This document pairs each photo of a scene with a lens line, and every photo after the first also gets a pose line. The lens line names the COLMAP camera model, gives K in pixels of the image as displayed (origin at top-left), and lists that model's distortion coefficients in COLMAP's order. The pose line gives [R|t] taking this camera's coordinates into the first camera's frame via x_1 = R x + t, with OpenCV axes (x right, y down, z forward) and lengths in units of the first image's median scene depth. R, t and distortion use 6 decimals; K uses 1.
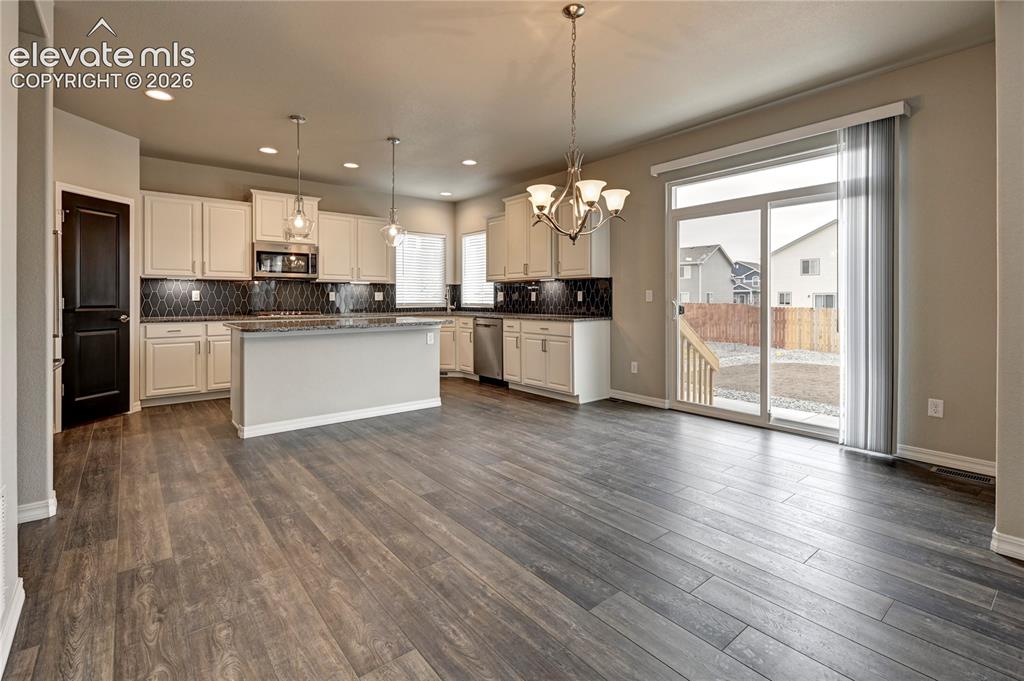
lens RADIAL K [[480.9, 0, 540.8], [0, 480.9, 300.7], [0, 0, 1]] dist [0.022262, -0.000867]
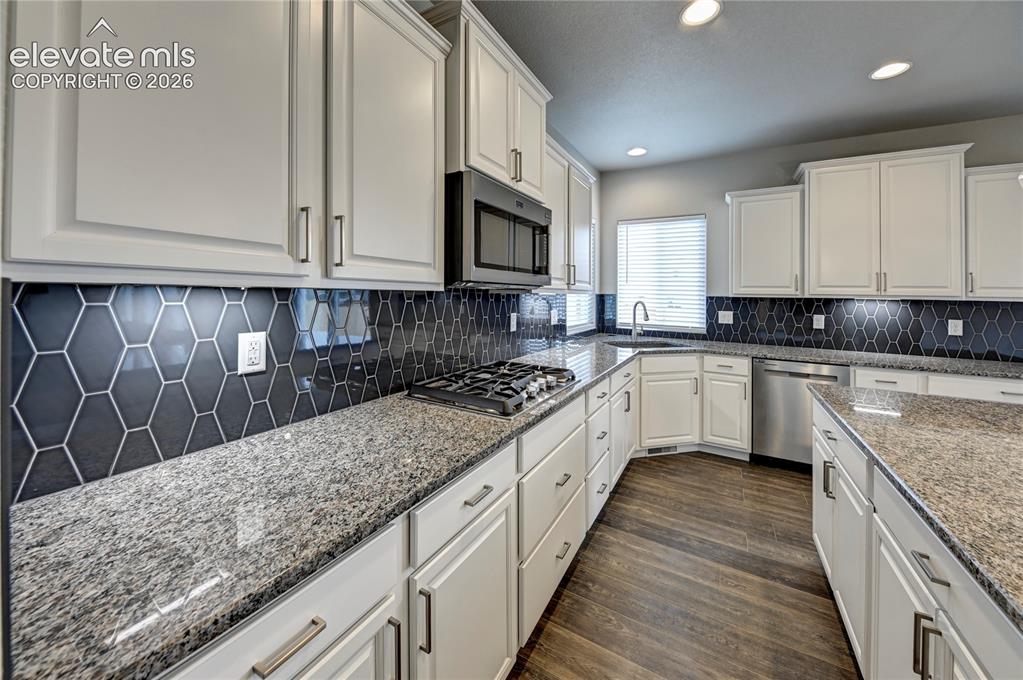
lens RADIAL K [[360.4, 0, 516.3], [0, 360.4, 300.9], [0, 0, 1]] dist [-0.002082, -0.002094]
pose [[0.931577, 0.010644, 0.363388, -0.602690], [-0.015791, 0.999813, 0.011198, -0.037937], [-0.363201, -0.016170, 0.931571, 0.720967]]
